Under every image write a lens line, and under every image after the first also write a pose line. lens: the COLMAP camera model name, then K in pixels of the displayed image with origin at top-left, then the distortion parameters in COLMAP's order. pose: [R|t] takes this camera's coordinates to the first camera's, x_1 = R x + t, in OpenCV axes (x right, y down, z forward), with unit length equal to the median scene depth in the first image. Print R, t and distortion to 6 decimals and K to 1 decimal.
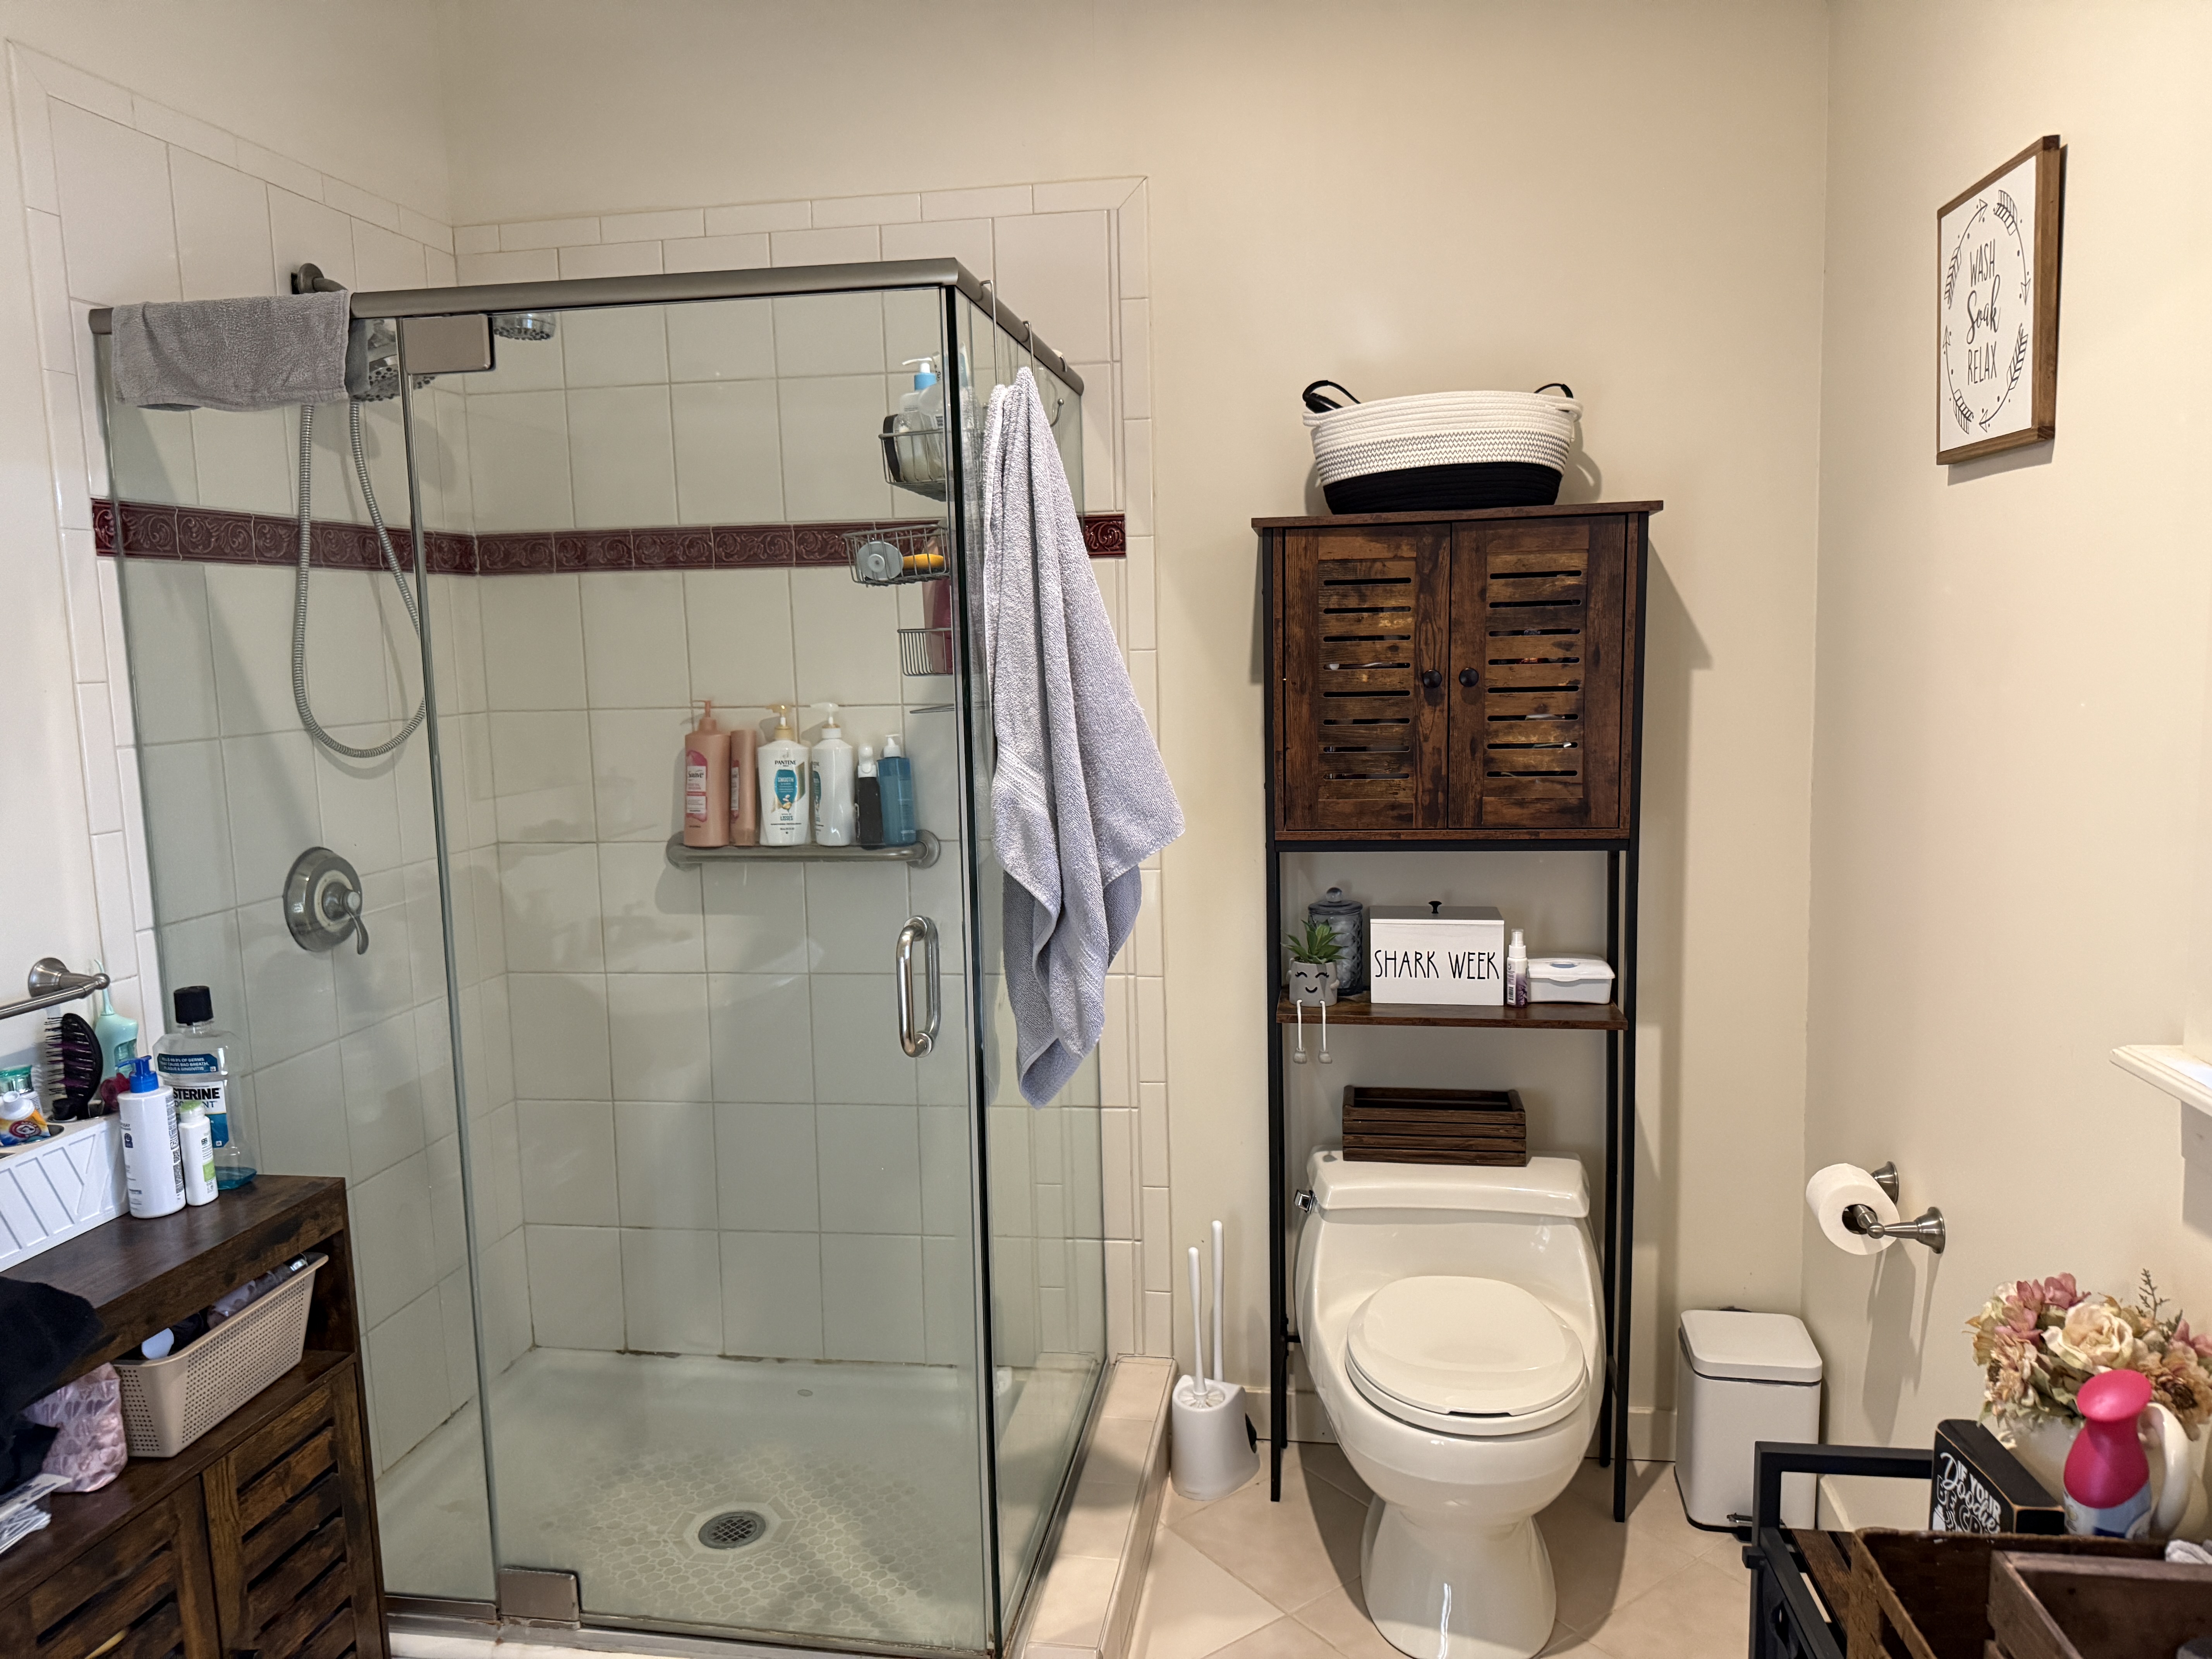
lens RADIAL K [[1591.4, 0, 1110.7], [0, 1591.4, 838.5], [0, 0, 1]] dist [0.096152, -0.139673]
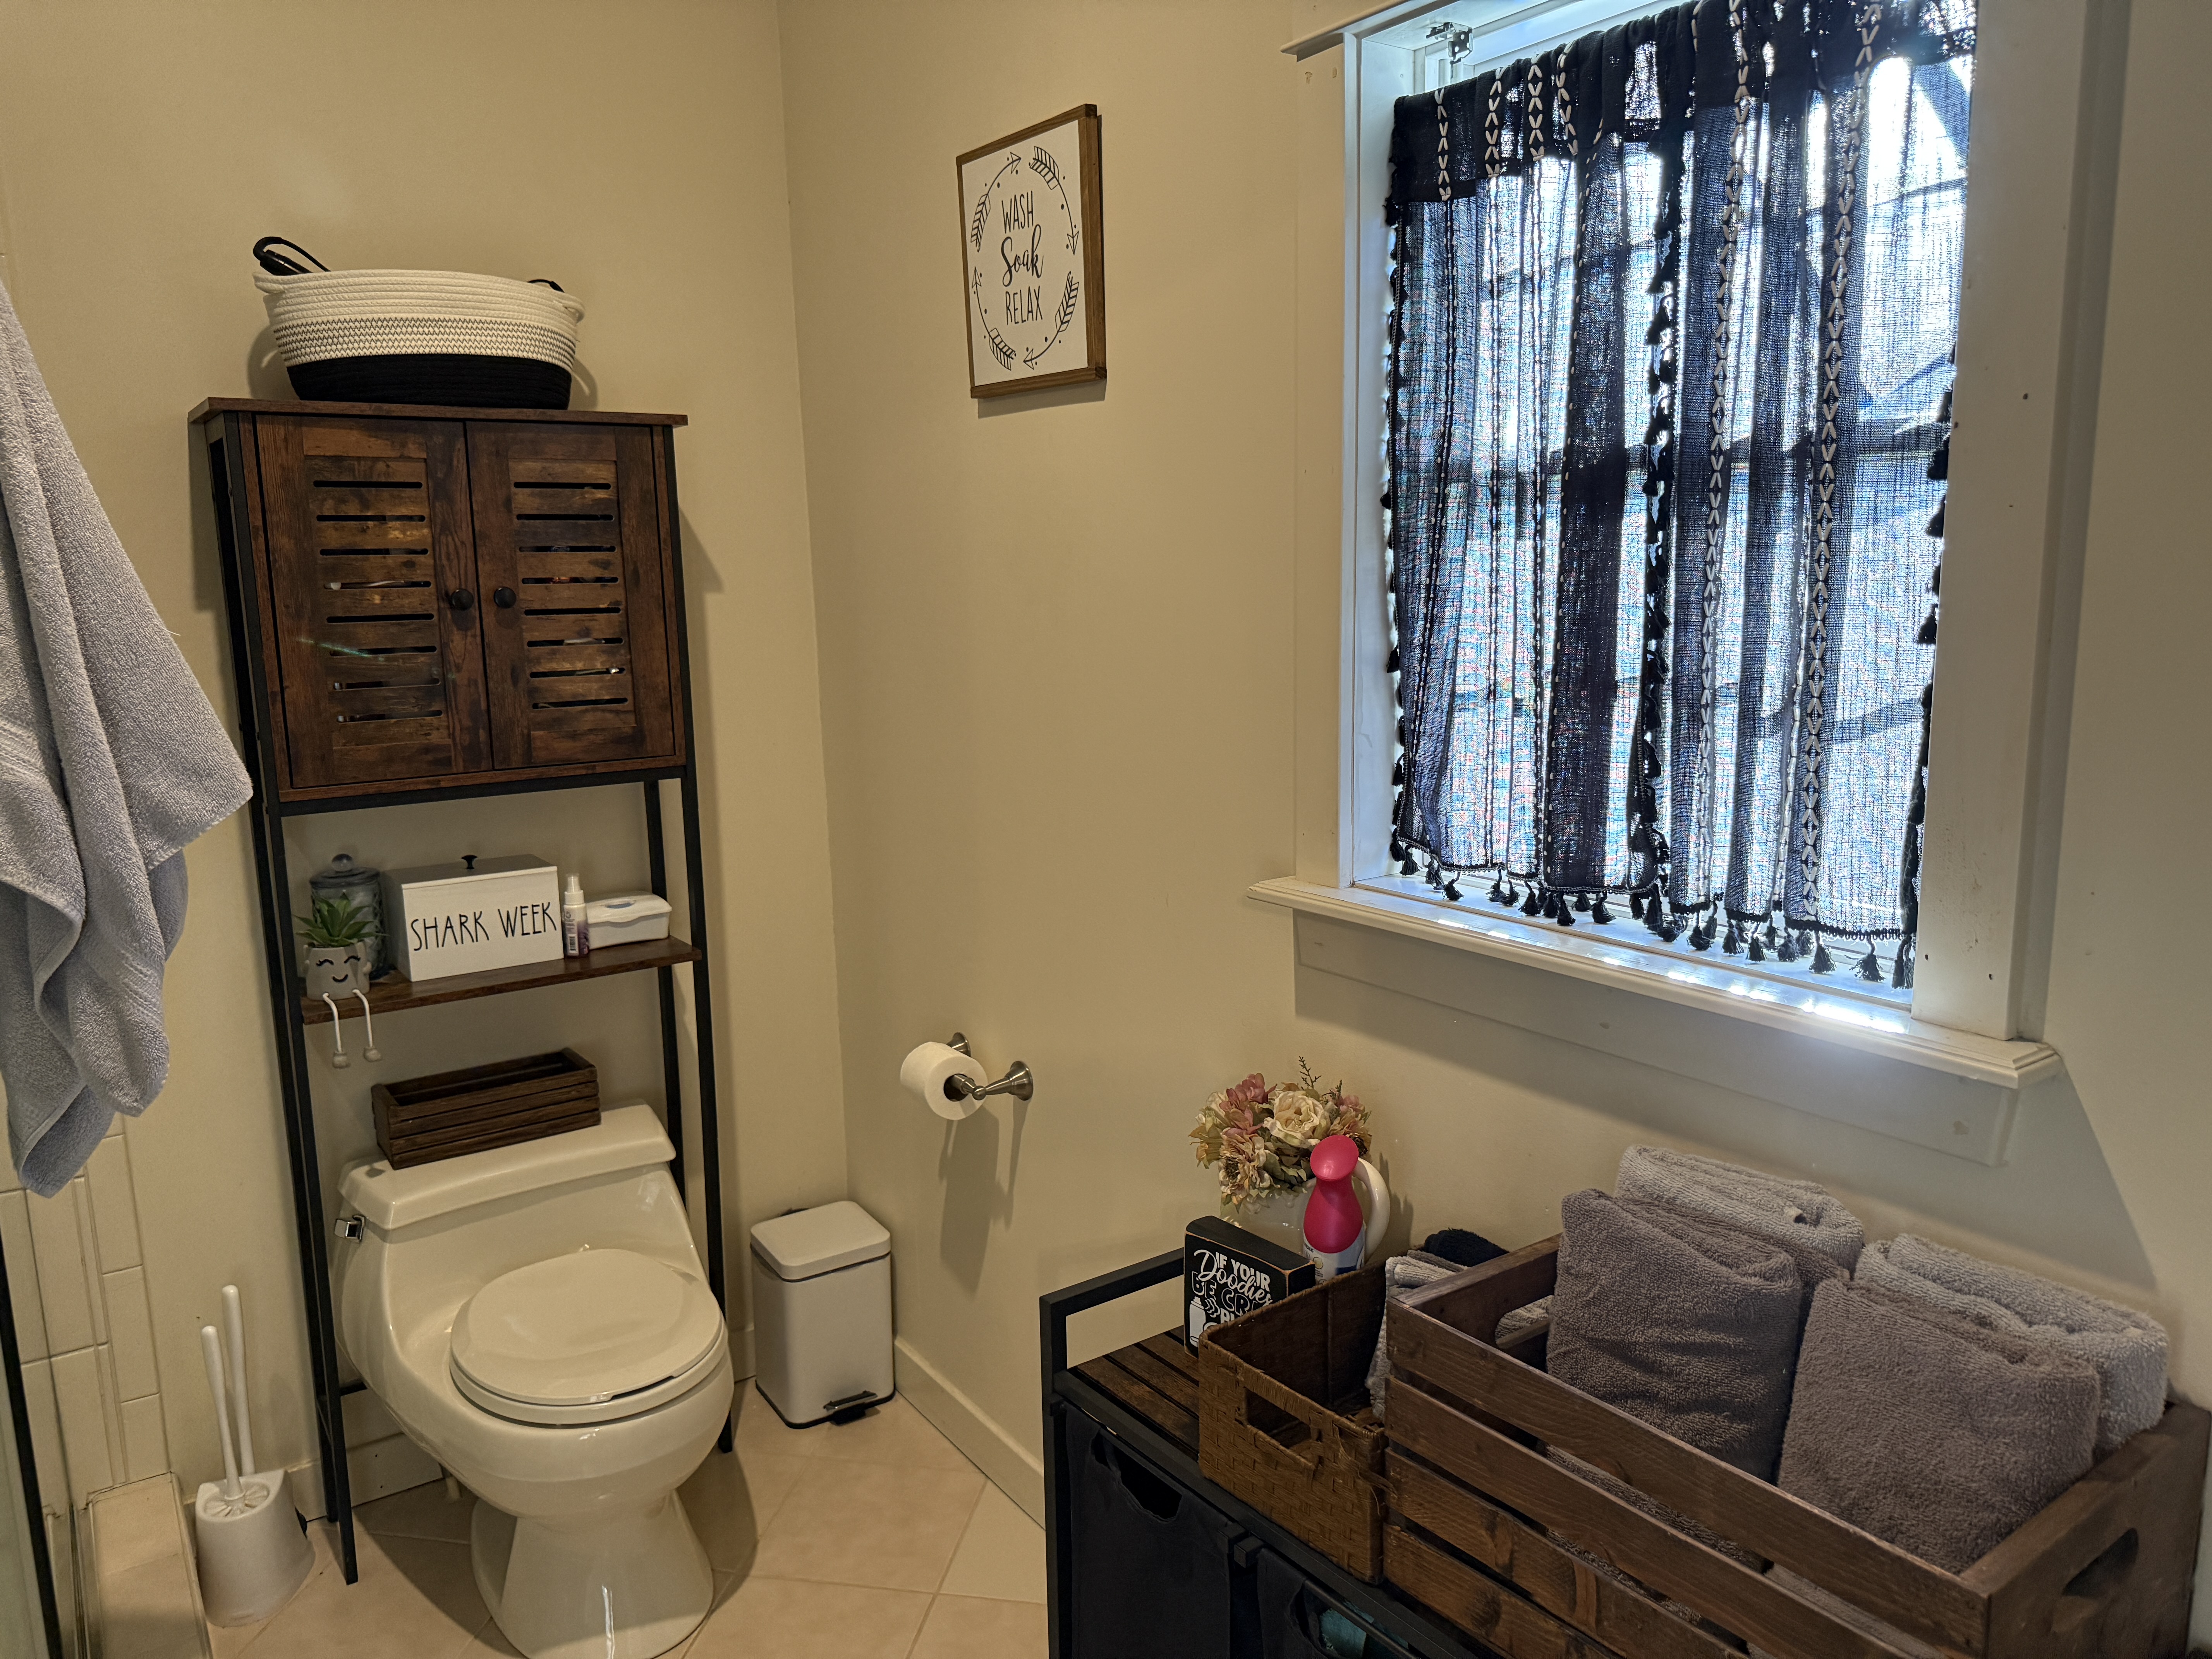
lens RADIAL K [[1576.3, 0, 1101.3], [0, 1576.3, 832.9], [0, 0, 1]] dist [0.081624, -0.153893]
pose [[0.708899, -0.109392, 0.696775, -0.171480], [0.090700, 0.993836, 0.063752, 0.002829], [-0.699454, 0.018004, 0.714451, 0.137562]]
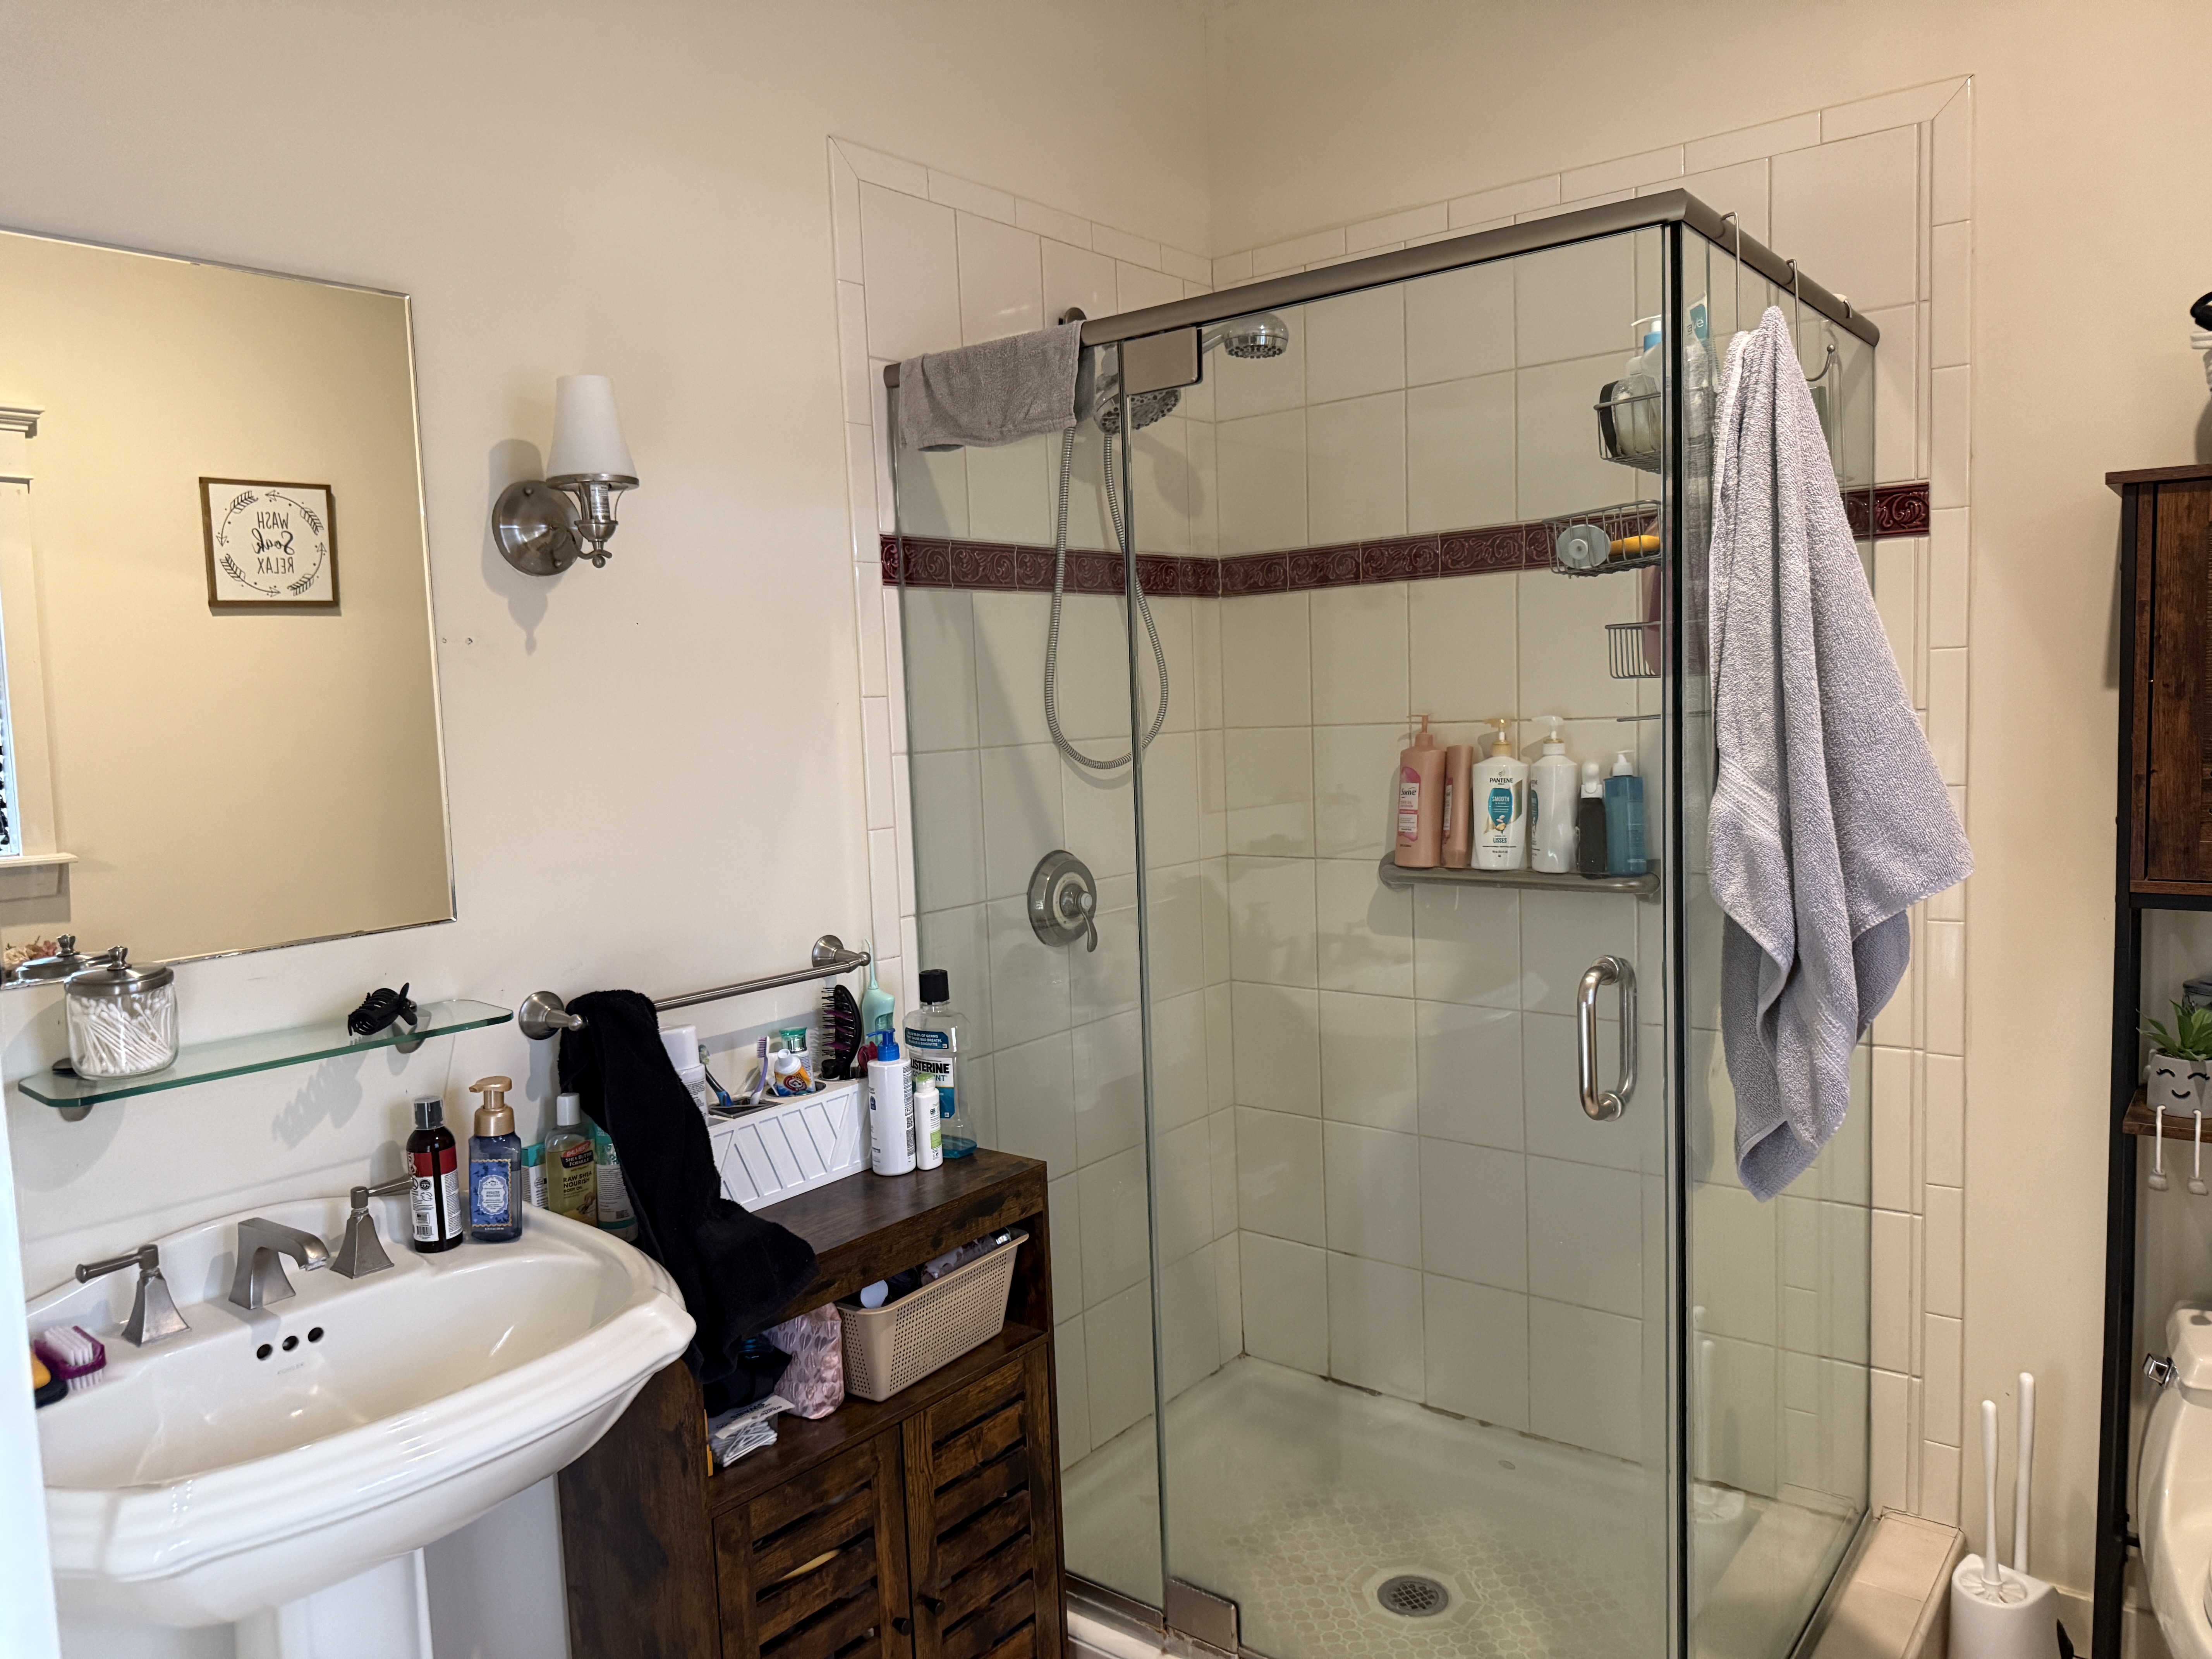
lens RADIAL K [[1546.0, 0, 1106.0], [0, 1546.0, 829.5], [0, 0, 1]] dist [0.094515, -0.128421]
pose [[0.873219, 0.034177, -0.486128, 0.041225], [-0.045954, 0.998868, -0.012321, 0.002966], [0.485157, 0.033099, 0.873801, 0.111141]]
